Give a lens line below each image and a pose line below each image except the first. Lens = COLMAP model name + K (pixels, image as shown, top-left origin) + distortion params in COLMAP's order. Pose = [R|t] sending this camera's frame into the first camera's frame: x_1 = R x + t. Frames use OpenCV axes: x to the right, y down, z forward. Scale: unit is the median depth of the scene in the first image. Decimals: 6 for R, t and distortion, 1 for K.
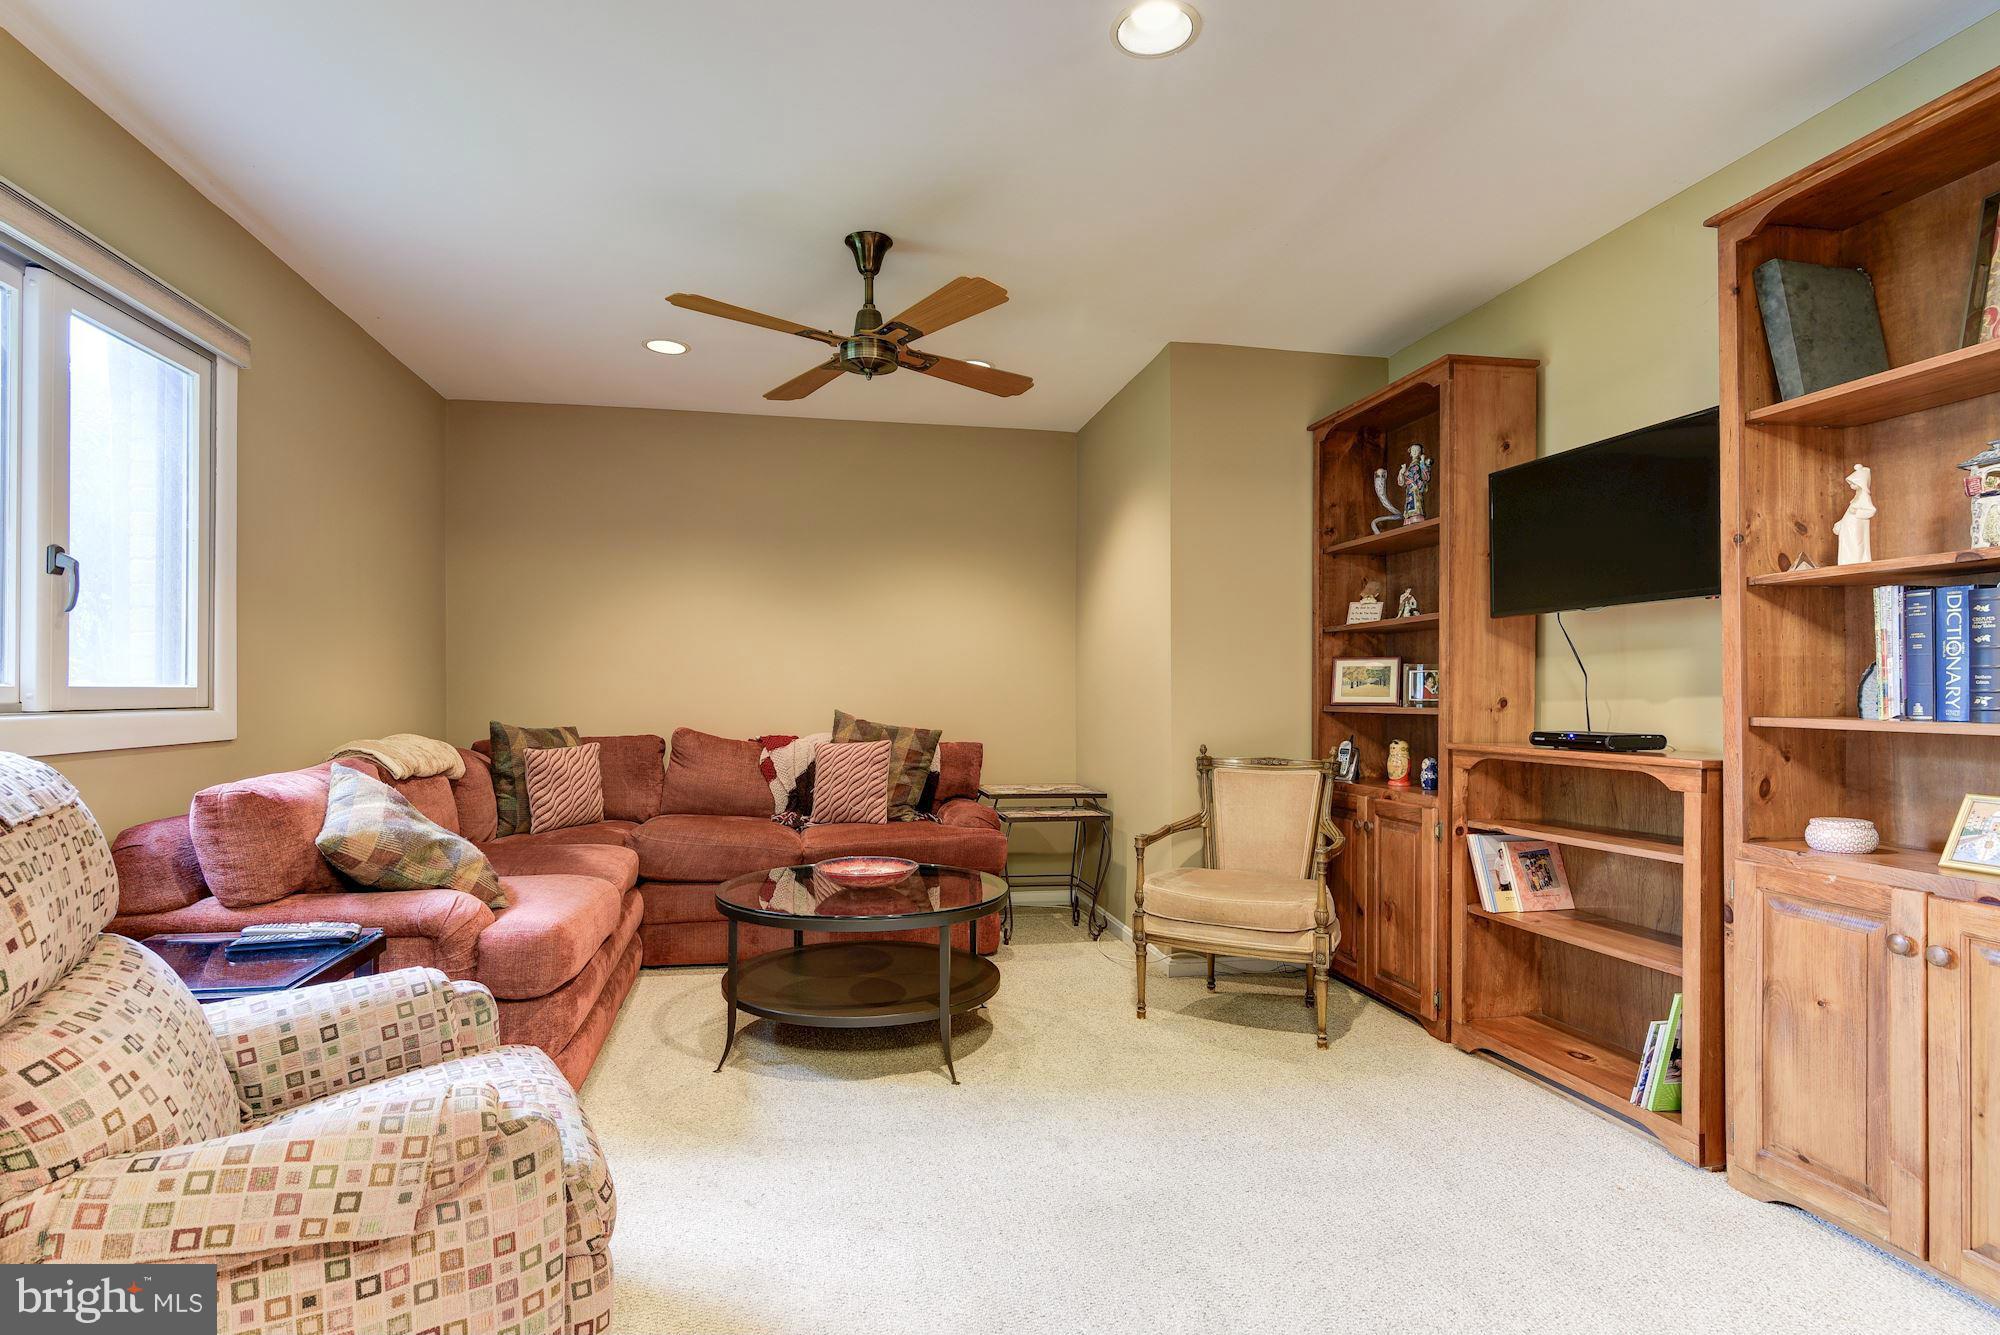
lens RADIAL K [[987.1, 0, 997.3], [0, 987.1, 675.1], [0, 0, 1]] dist [-0.003257, -0.001518]
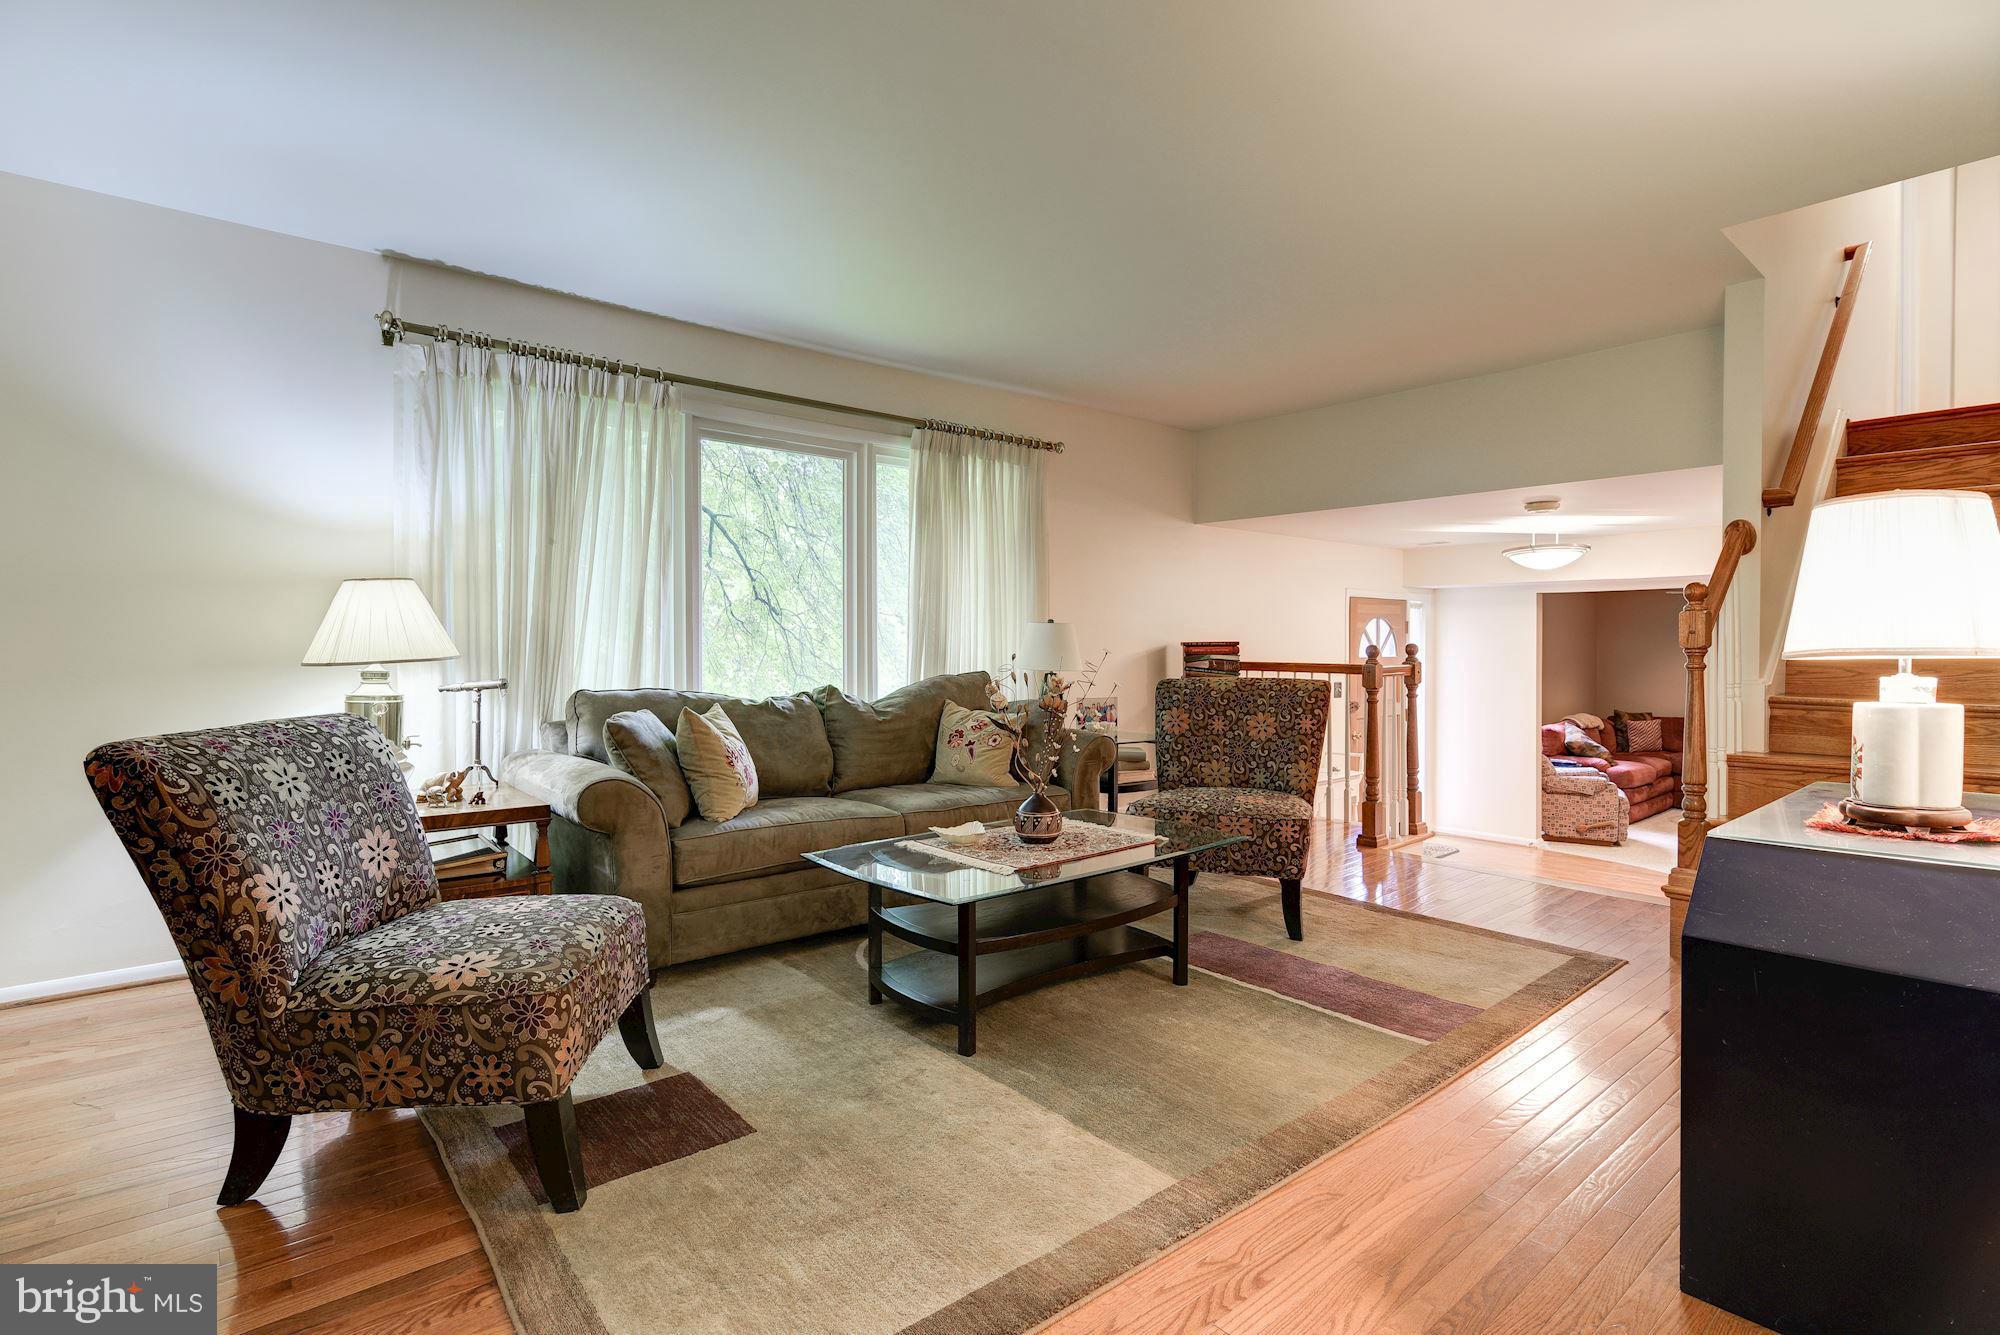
lens RADIAL K [[987.1, 0, 997.3], [0, 987.1, 675.1], [0, 0, 1]] dist [-0.003257, -0.001518]
pose [[0.495987, 0.023319, -0.868017, 1.219273], [0.016521, 0.999205, 0.036283, -0.213446], [0.868173, -0.032337, 0.495208, -2.218121]]
